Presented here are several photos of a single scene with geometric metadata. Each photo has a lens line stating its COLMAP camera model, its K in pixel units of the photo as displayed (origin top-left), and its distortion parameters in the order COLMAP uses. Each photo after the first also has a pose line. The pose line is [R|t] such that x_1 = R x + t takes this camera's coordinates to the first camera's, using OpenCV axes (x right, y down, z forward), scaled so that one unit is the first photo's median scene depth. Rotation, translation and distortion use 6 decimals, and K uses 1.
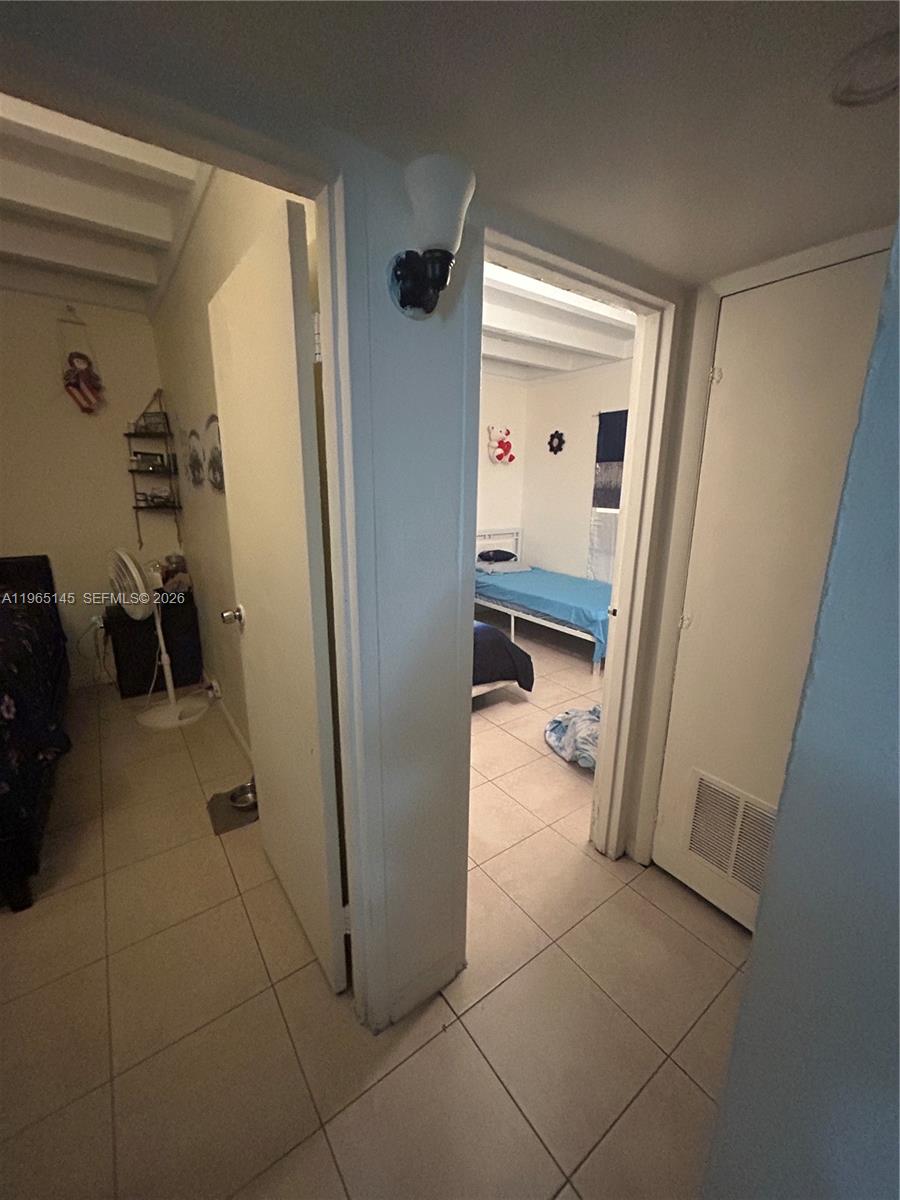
lens RADIAL K [[480.9, 0, 449.8], [0, 480.9, 599.0], [0, 0, 1]] dist [0.007093, 0.000447]
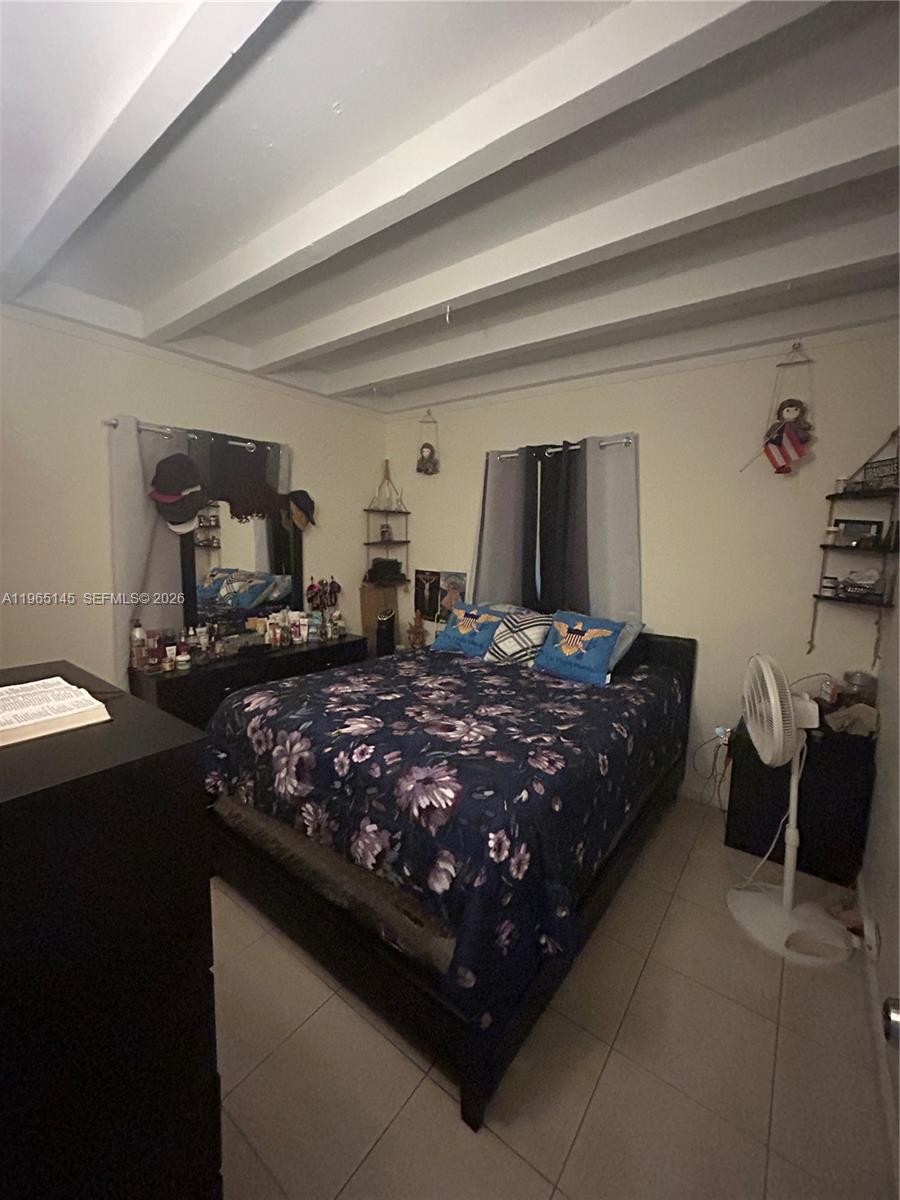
lens RADIAL K [[480.9, 0, 448.0], [0, 480.9, 598.3], [0, 0, 1]] dist [0.007093, 0.000447]
pose [[0.291601, 0.116352, -0.949437, -0.142148], [-0.240196, 0.969678, 0.045061, -0.093845], [0.925891, 0.214911, 0.310706, 0.293105]]
